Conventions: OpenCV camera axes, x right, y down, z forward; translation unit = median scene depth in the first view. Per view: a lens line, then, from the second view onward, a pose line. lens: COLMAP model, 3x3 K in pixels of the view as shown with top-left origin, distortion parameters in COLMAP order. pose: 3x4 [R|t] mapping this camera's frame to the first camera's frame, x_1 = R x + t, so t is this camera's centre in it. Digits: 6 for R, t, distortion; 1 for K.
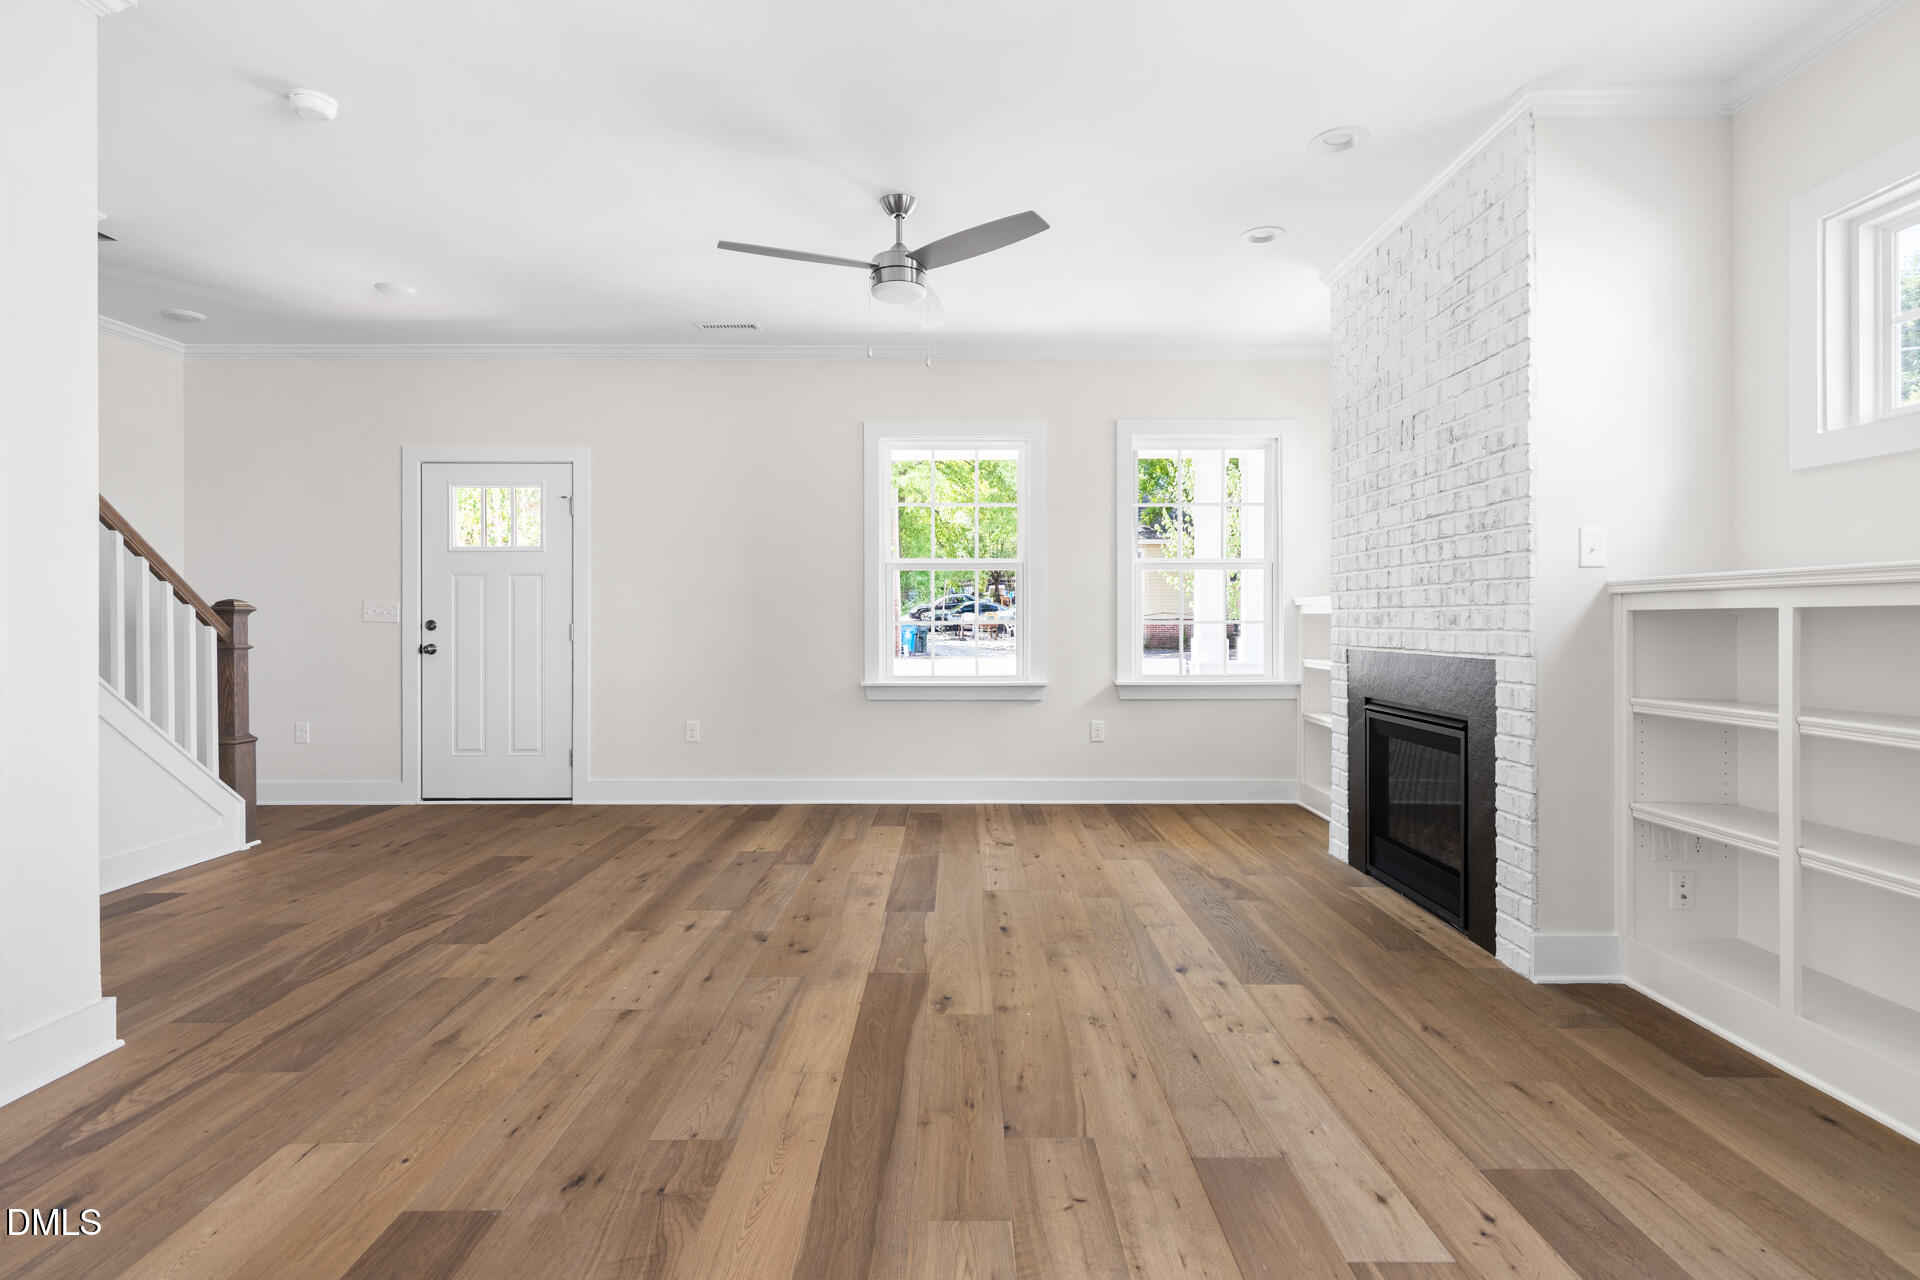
lens RADIAL K [[943.3, 0, 963.4], [0, 943.3, 627.1], [0, 0, 1]] dist [-0.001279, 0.000423]
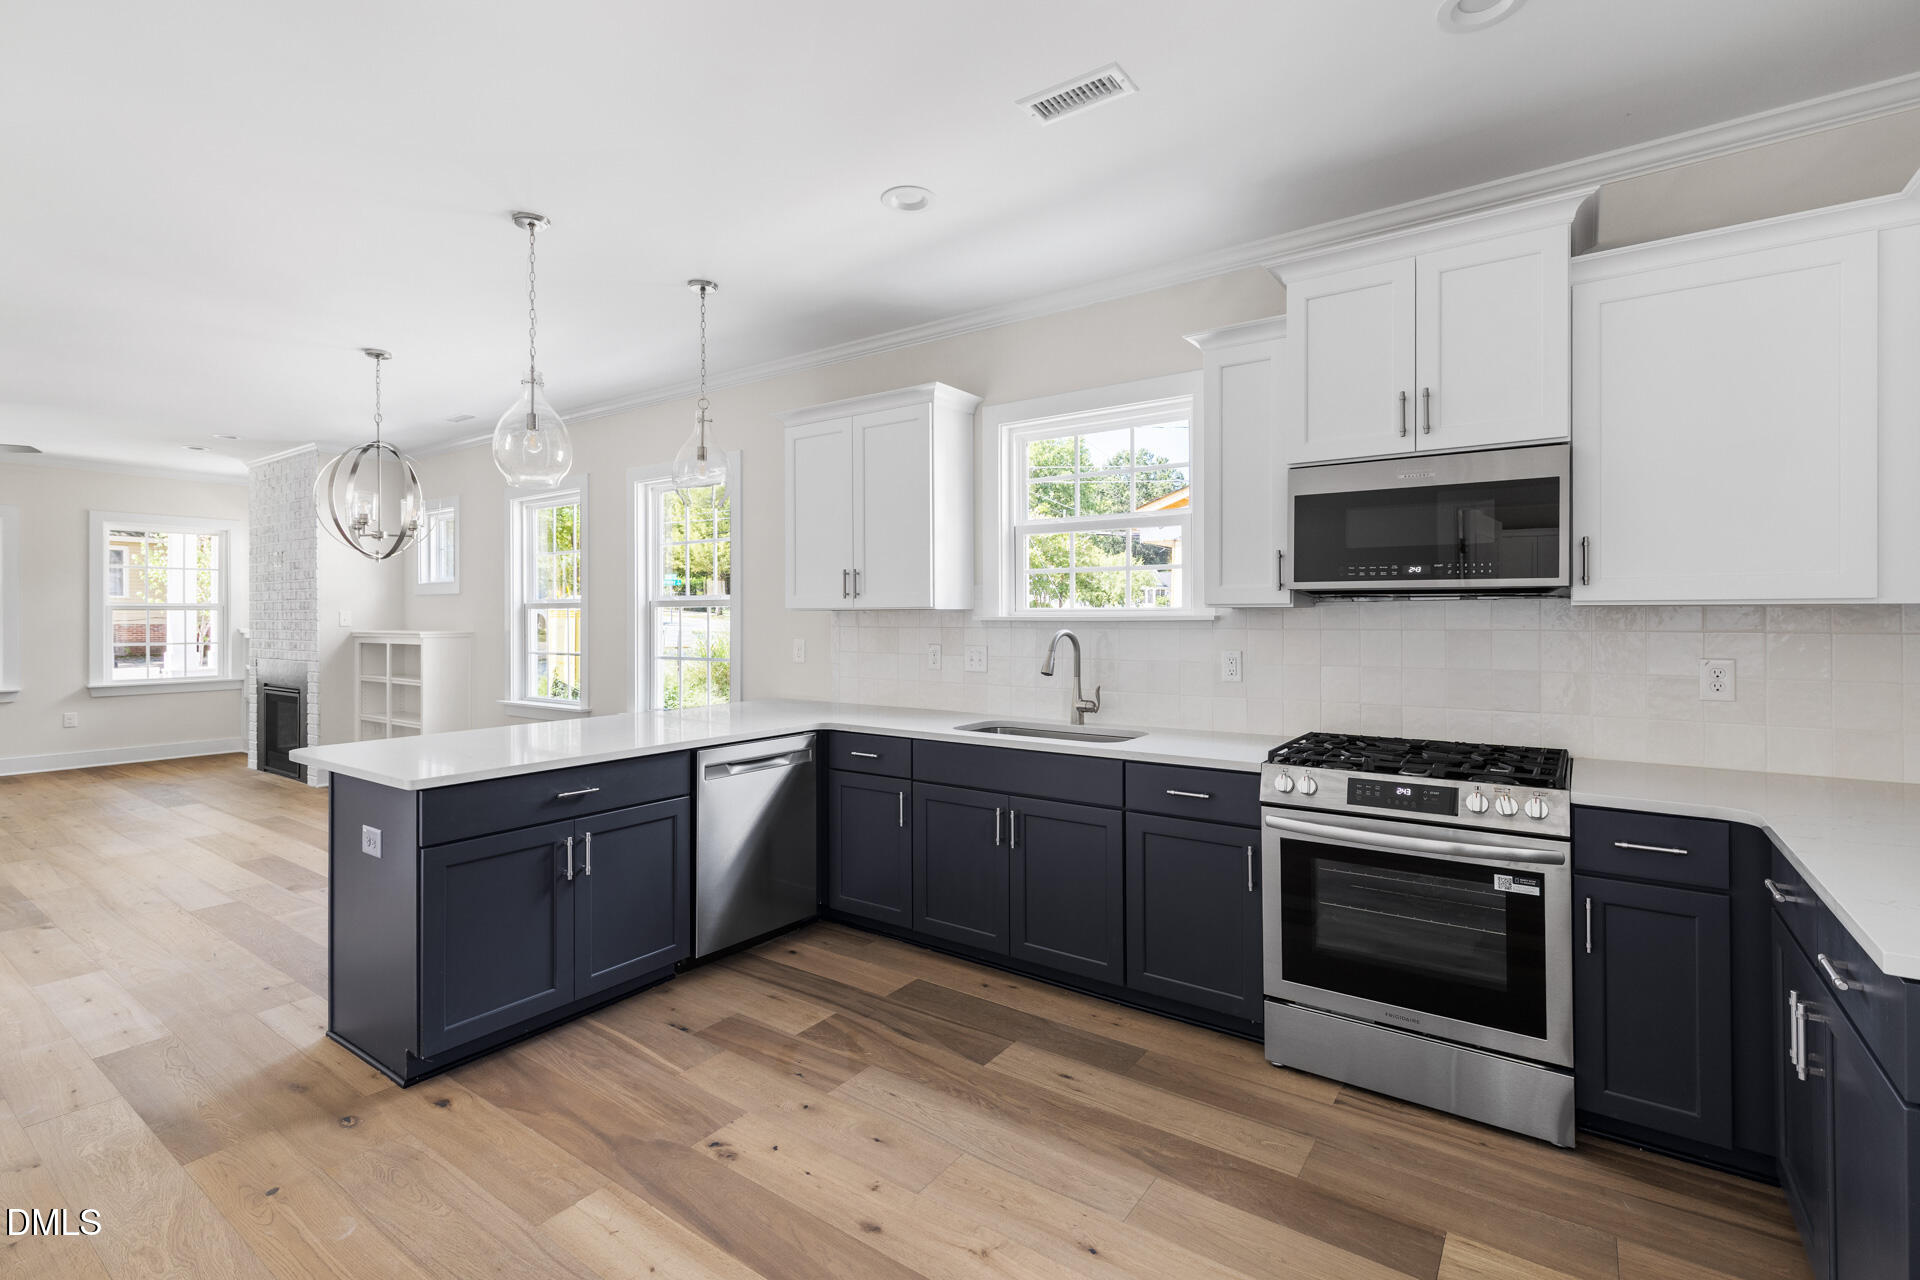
lens RADIAL K [[863.3, 0, 963.4], [0, 863.3, 609.8], [0, 0, 1]] dist [0.003347, -0.000038]
pose [[0.578824, 0.004403, 0.815441, -0.275194], [0.008126, 0.999905, -0.011167, -0.062774], [-0.815412, 0.013090, 0.578733, -1.644086]]
